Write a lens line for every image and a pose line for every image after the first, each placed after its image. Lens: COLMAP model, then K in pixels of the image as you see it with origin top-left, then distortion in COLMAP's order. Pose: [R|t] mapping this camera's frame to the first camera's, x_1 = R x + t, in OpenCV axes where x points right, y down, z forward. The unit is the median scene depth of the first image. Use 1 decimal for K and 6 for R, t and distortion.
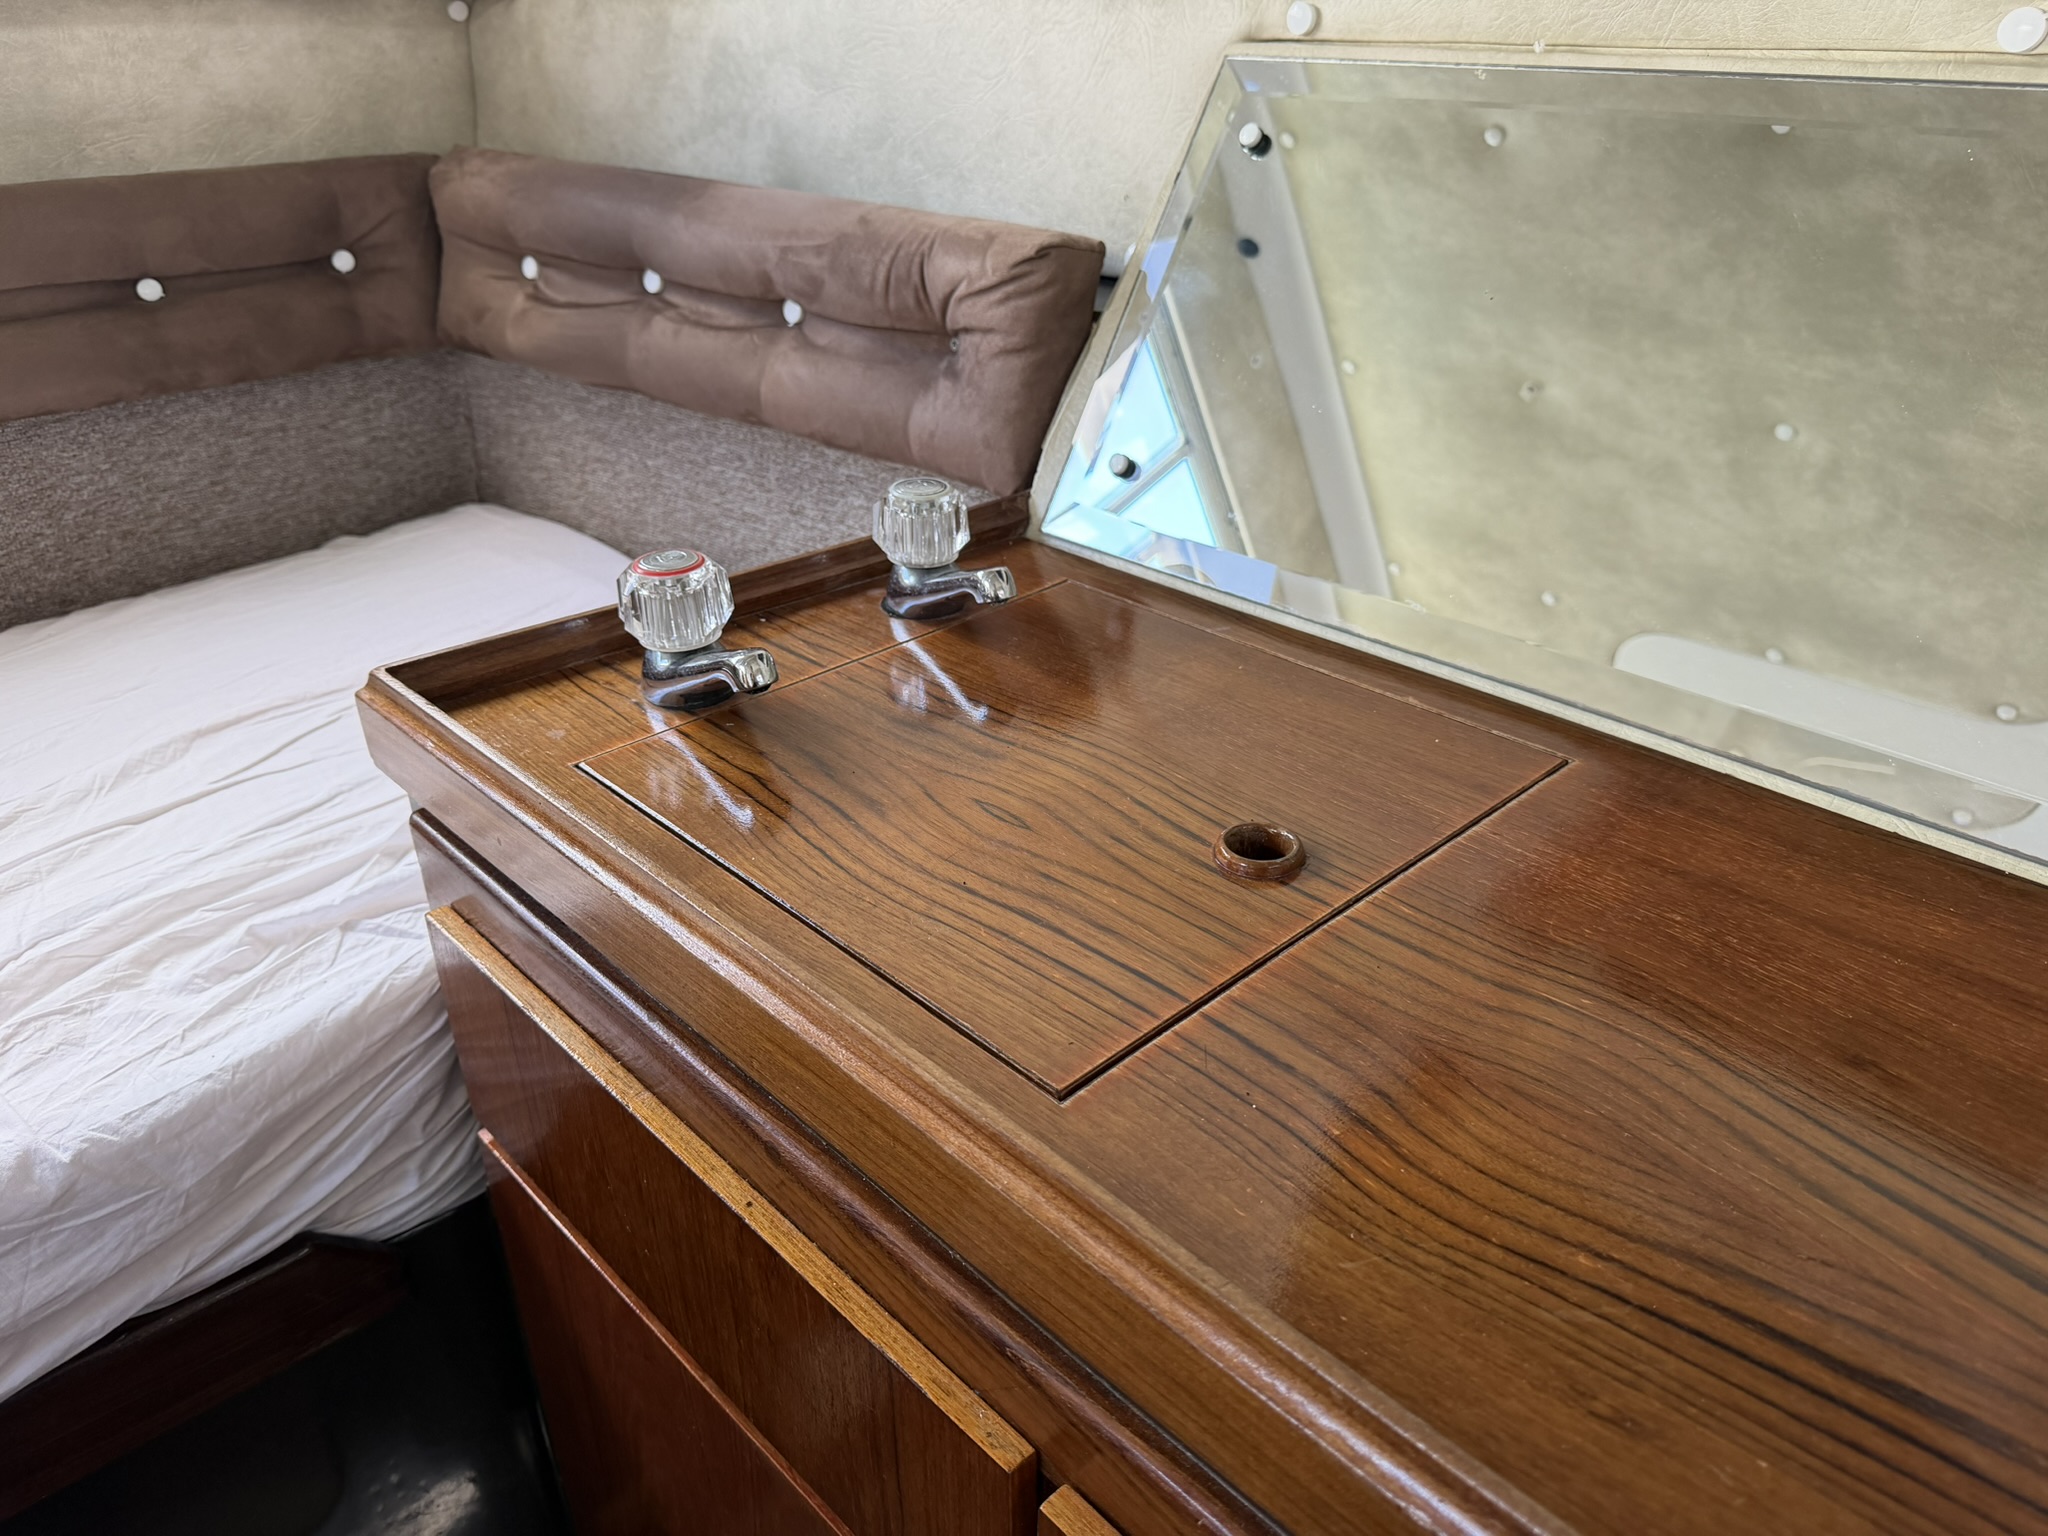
lens RADIAL K [[1456.4, 0, 1034.9], [0, 1456.4, 762.8], [0, 0, 1]] dist [0.007604, -0.020079]
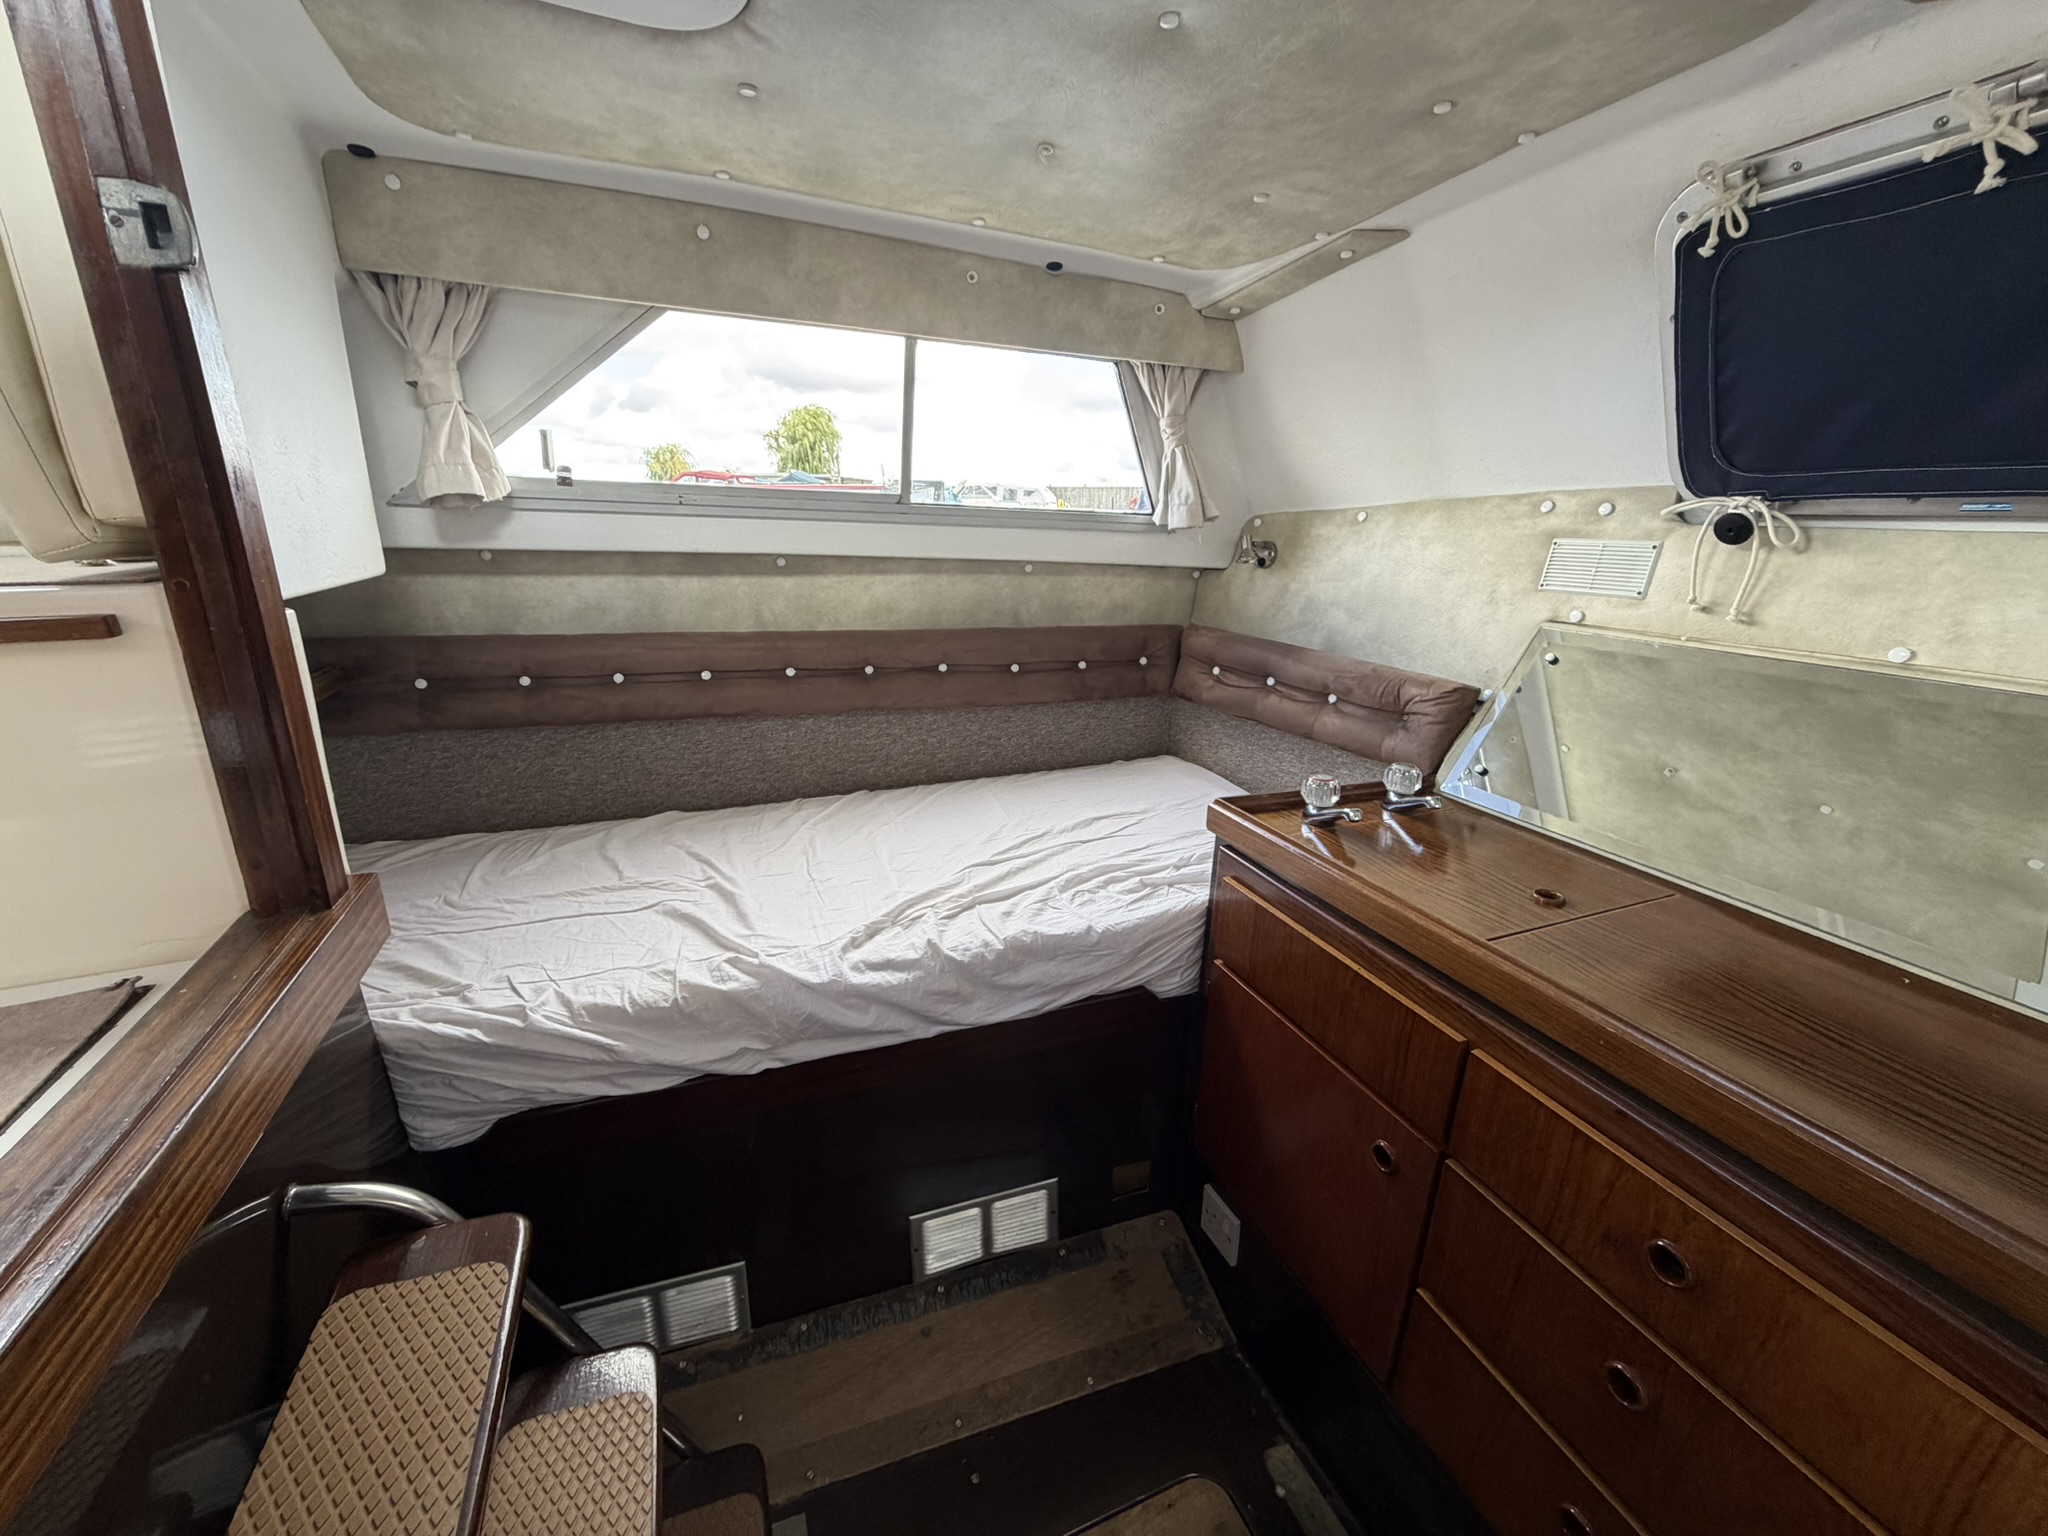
lens RADIAL K [[809.0, 0, 1029.8], [0, 809.0, 769.1], [0, 0, 1]] dist [-0.001709, 0.000484]
pose [[0.929858, 0.138454, -0.340872, -0.142706], [-0.201804, 0.966617, -0.157881, 0.134047], [0.307634, 0.215596, 0.926758, -0.429285]]
